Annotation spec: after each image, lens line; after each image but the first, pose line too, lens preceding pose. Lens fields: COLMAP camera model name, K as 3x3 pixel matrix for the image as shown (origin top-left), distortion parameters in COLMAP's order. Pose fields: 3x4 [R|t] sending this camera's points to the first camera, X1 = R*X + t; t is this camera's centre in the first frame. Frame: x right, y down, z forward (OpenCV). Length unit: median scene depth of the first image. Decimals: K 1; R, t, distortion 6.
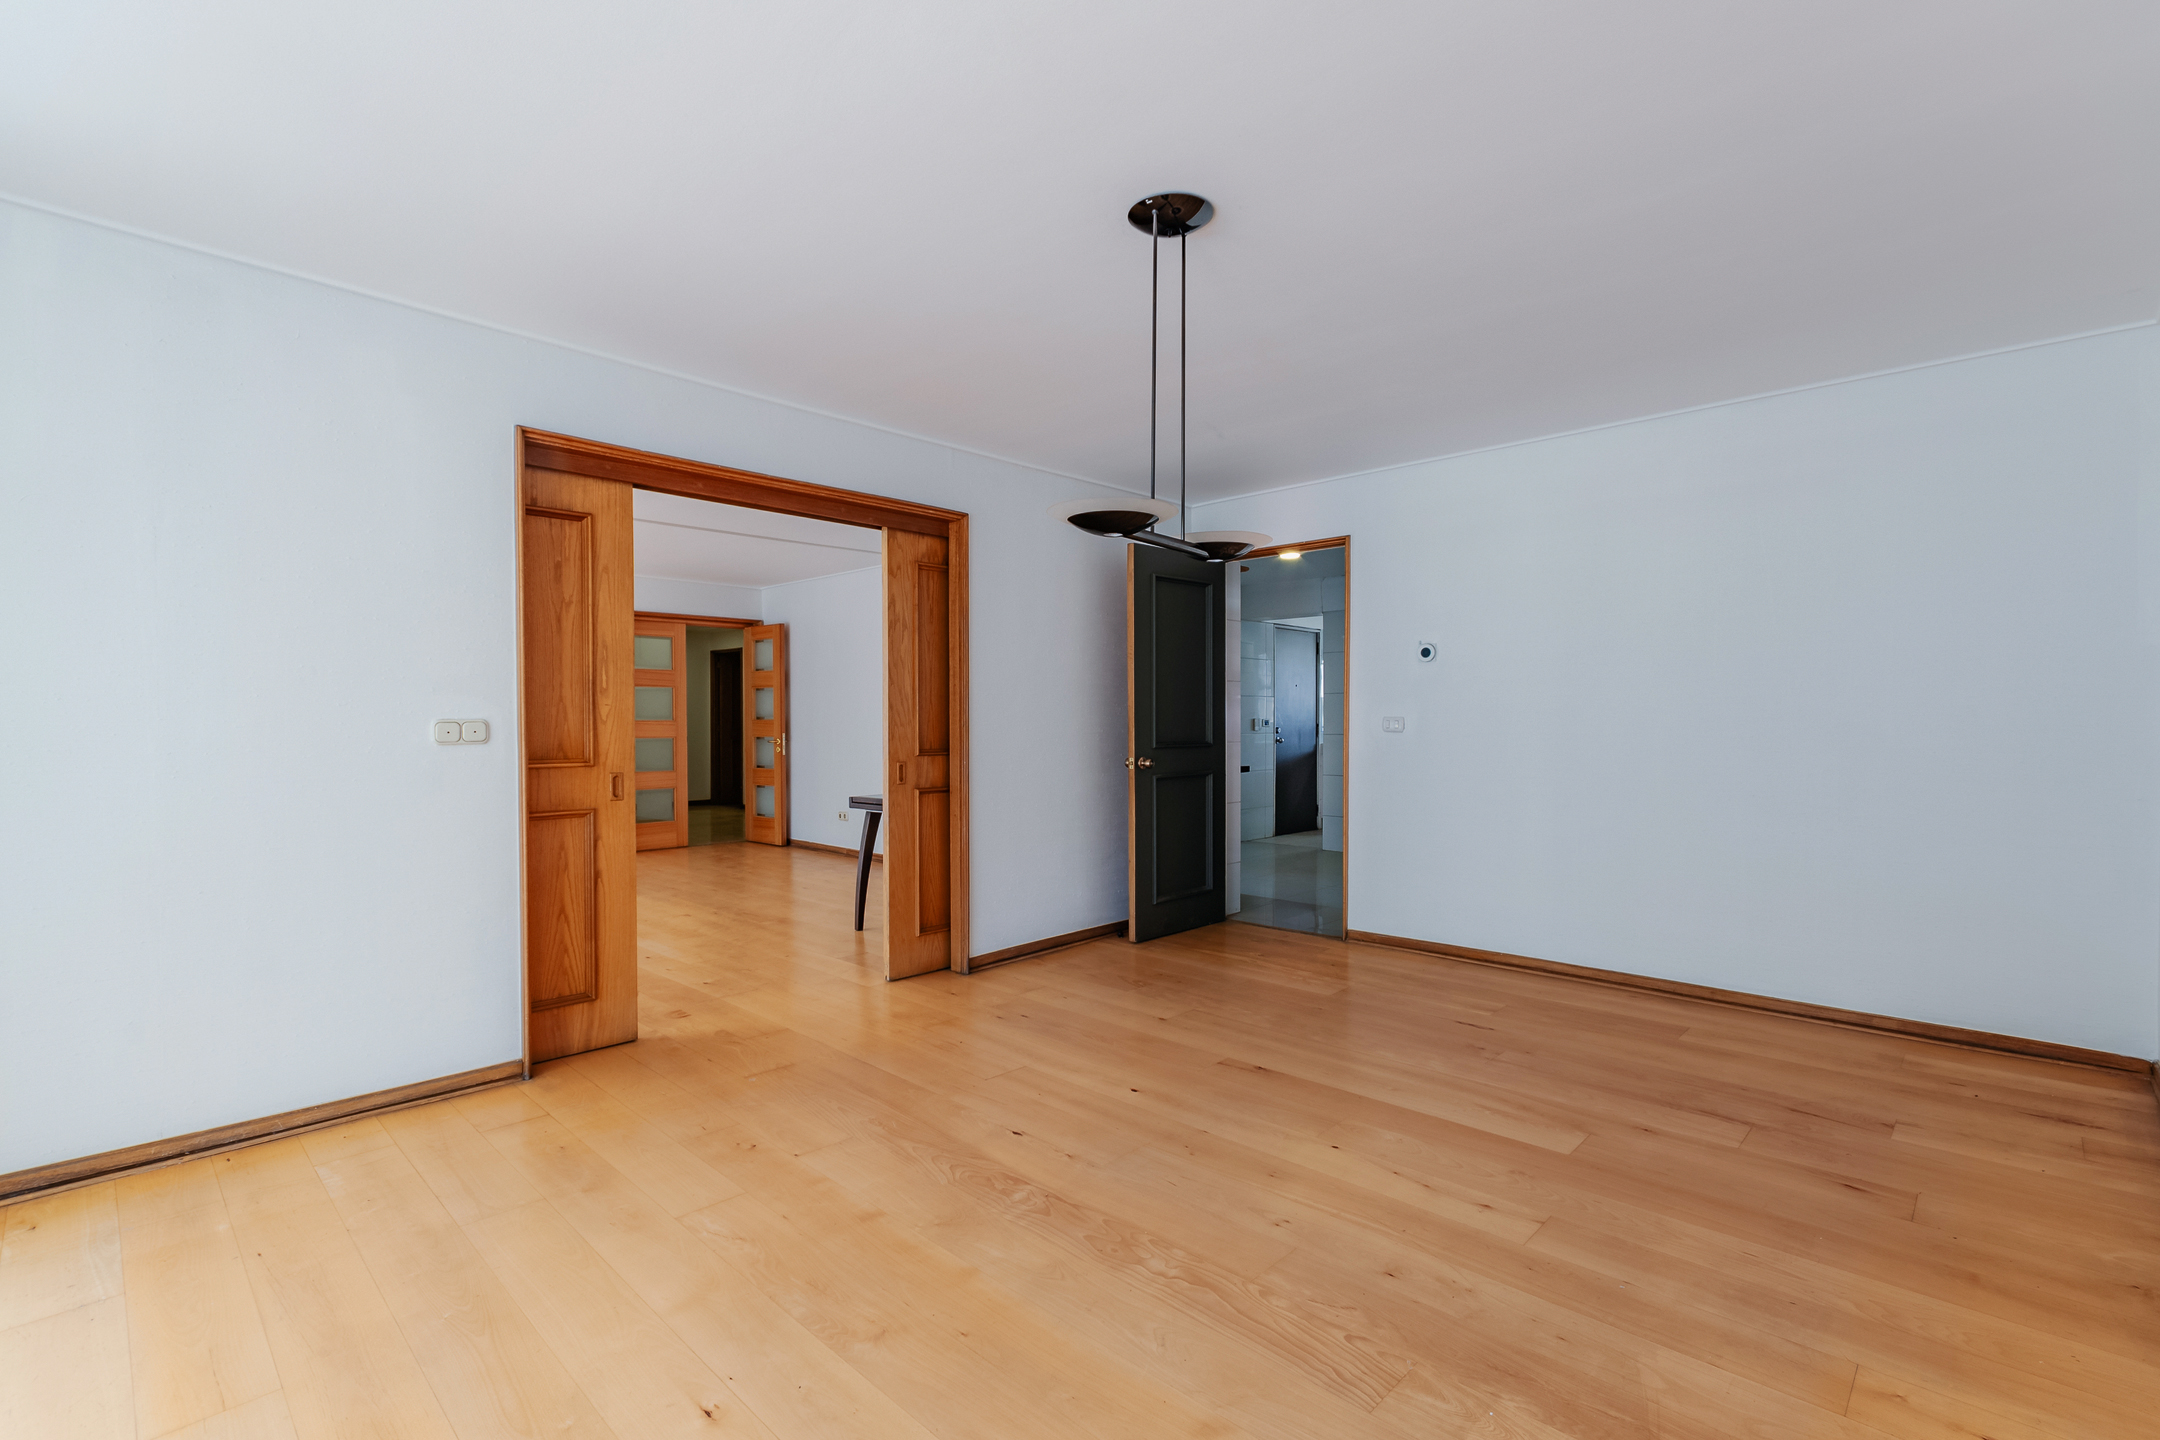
lens RADIAL K [[949.1, 0, 1091.9], [0, 949.1, 728.1], [0, 0, 1]] dist [-0.000254, -0.000080]
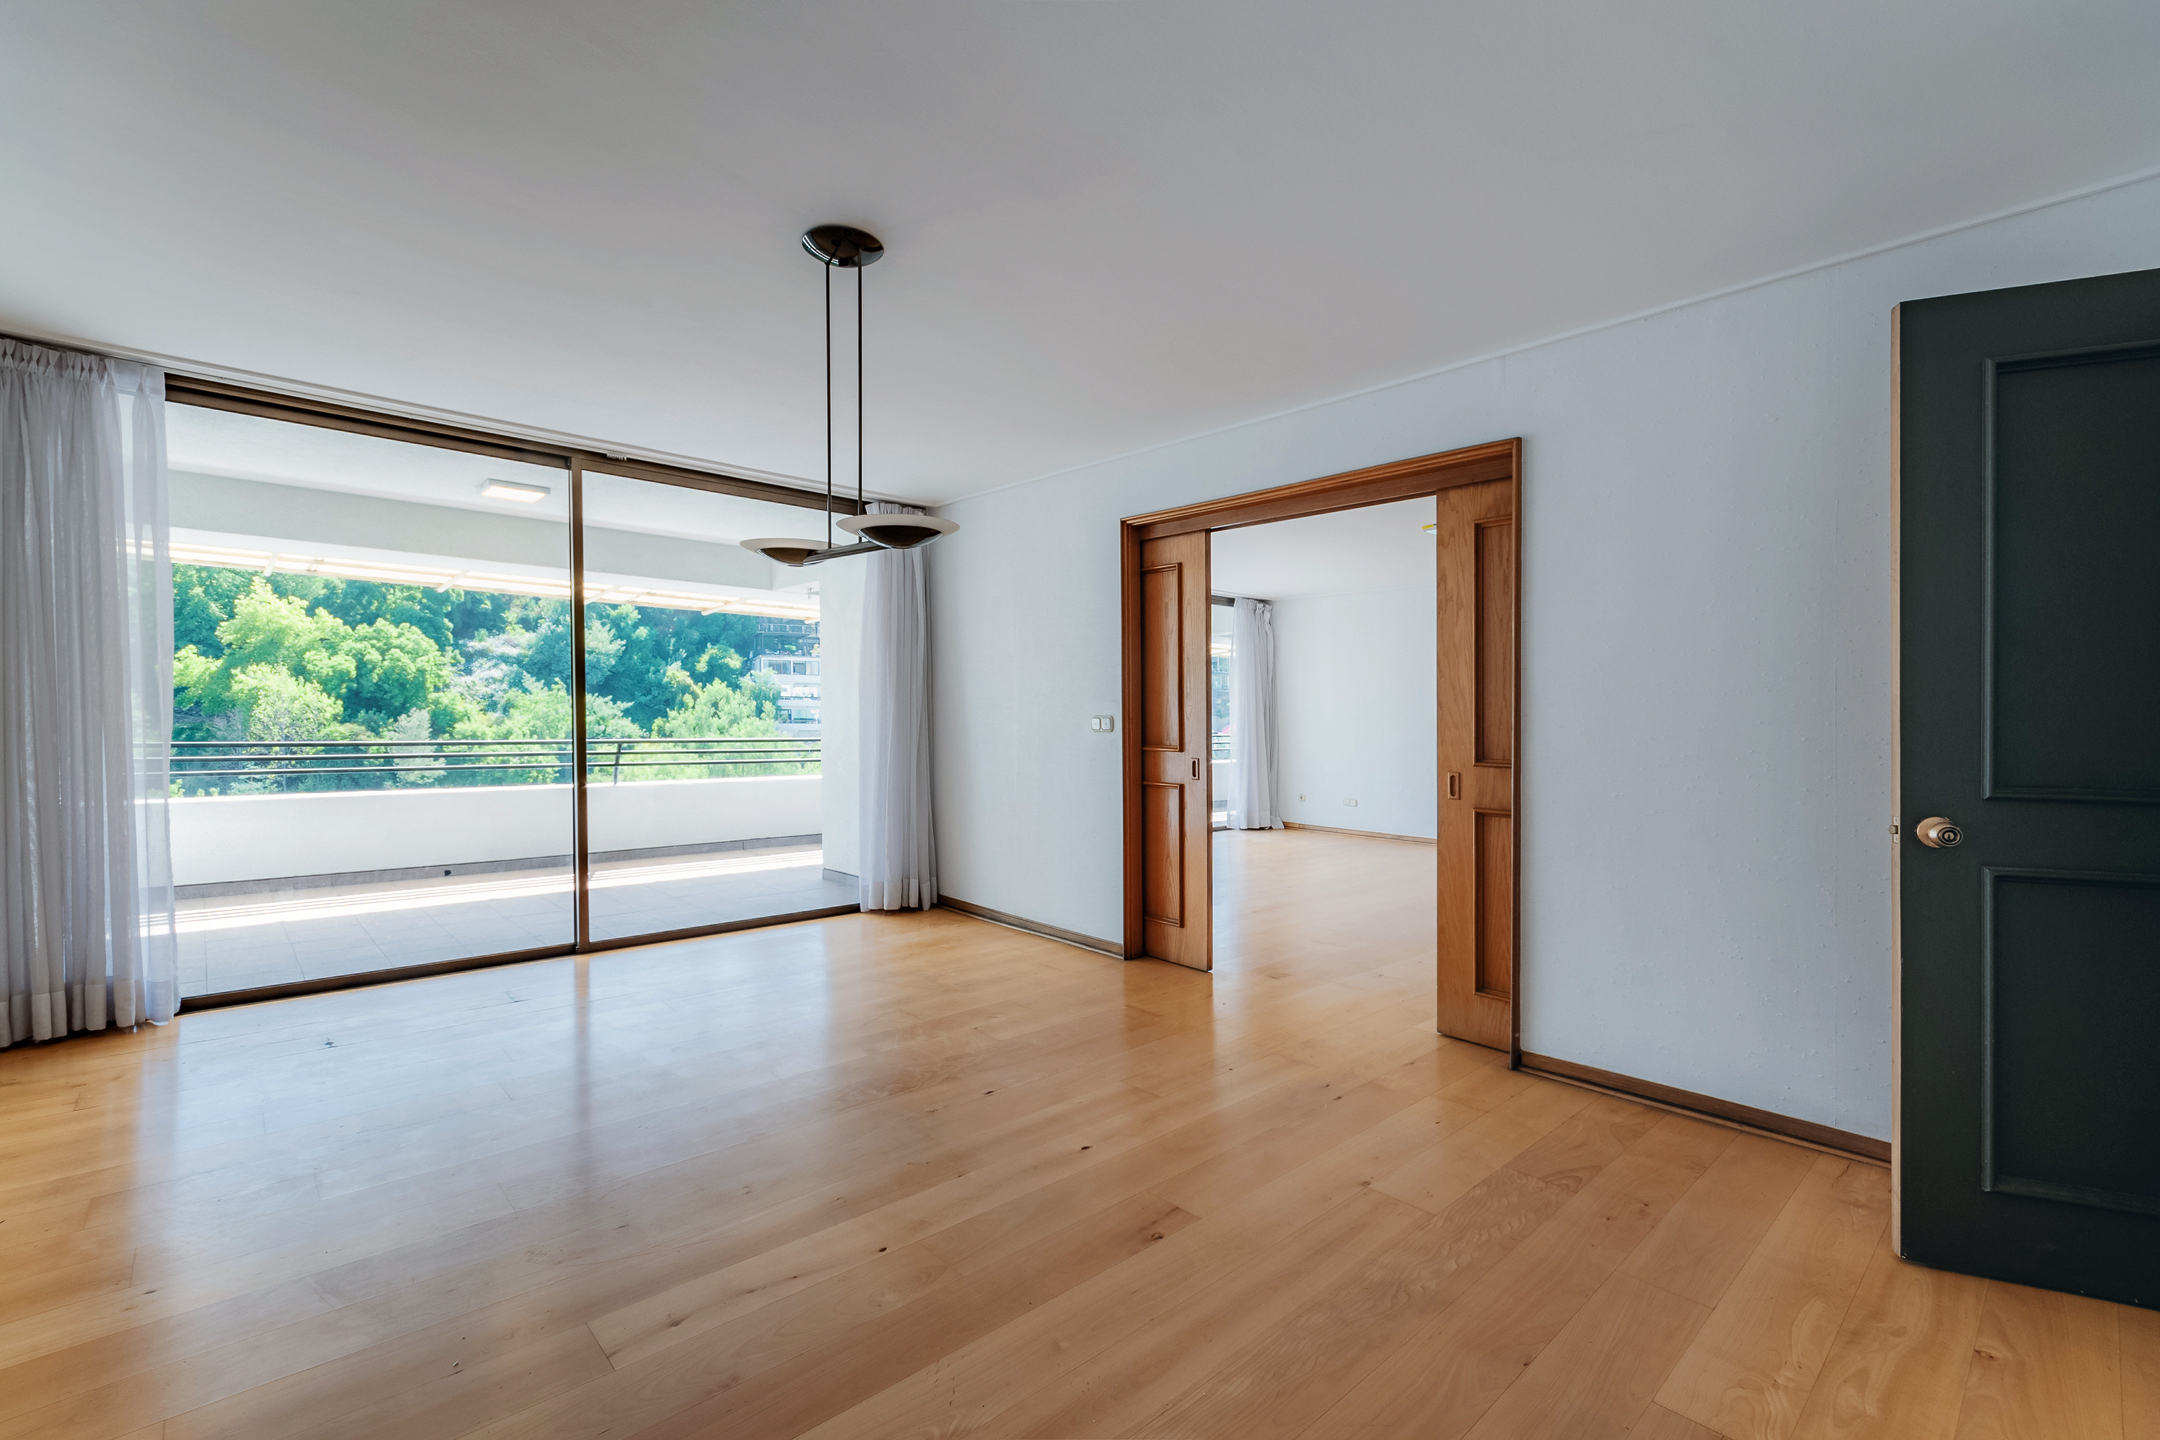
lens RADIAL K [[949.1, 0, 1087.5], [0, 949.1, 719.8], [0, 0, 1]] dist [-0.000254, -0.000080]
pose [[-0.049573, 0.005919, -0.998753, 0.634863], [-0.021610, 0.999742, 0.006997, -0.007942], [0.998537, 0.021930, -0.049432, 0.733248]]
